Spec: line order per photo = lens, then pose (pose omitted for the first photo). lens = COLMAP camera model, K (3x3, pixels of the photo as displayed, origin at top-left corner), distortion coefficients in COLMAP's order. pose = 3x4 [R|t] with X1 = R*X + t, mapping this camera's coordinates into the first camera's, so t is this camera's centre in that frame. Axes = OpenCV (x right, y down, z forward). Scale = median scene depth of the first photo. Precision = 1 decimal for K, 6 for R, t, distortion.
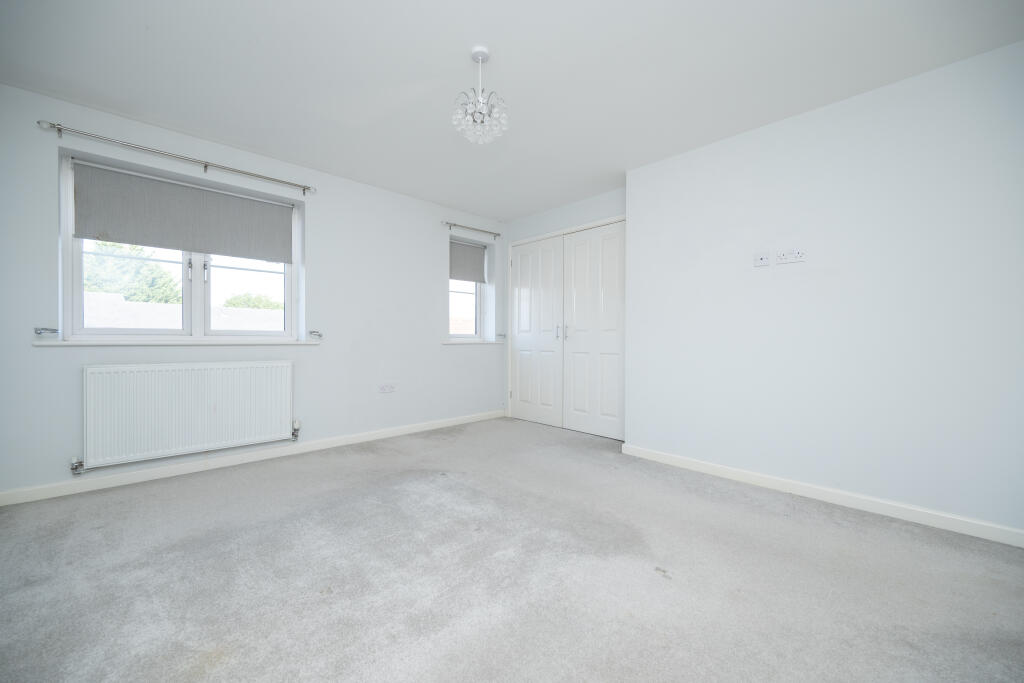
lens RADIAL K [[406.7, 0, 512.0], [0, 406.7, 341.5], [0, 0, 1]] dist [-0.001733, -0.000204]
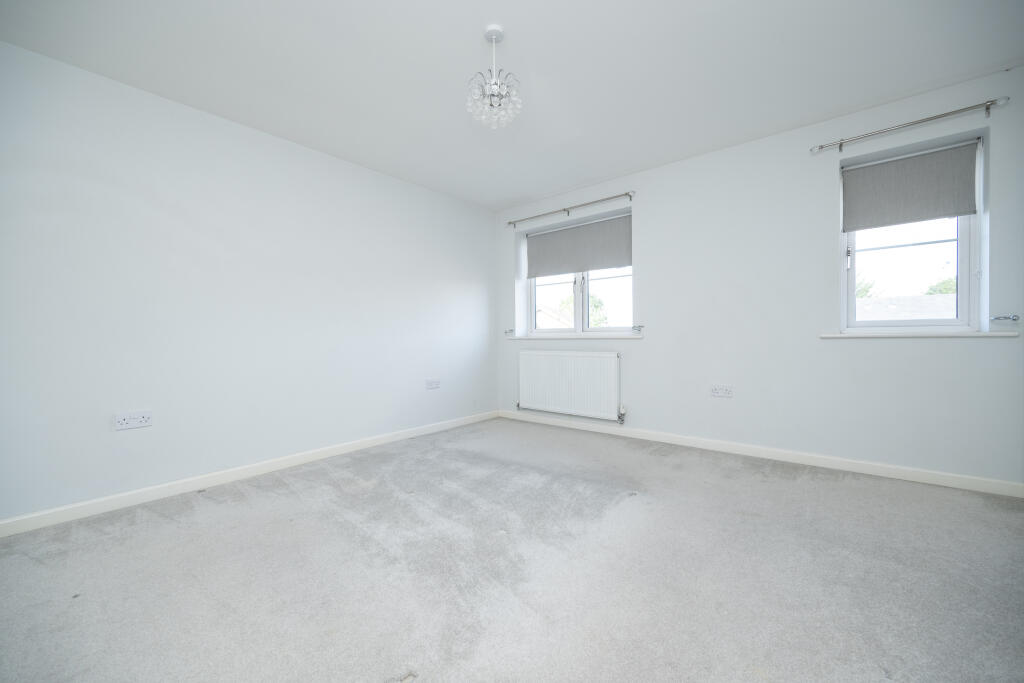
lens RADIAL K [[427.9, 0, 513.0], [0, 427.9, 344.9], [0, 0, 1]] dist [0.001309, 0.000053]
pose [[0.078711, 0.016579, -0.996760, 0.613723], [0.009634, 0.999802, 0.017390, 0.001297], [0.996851, -0.010971, 0.078535, 0.602696]]
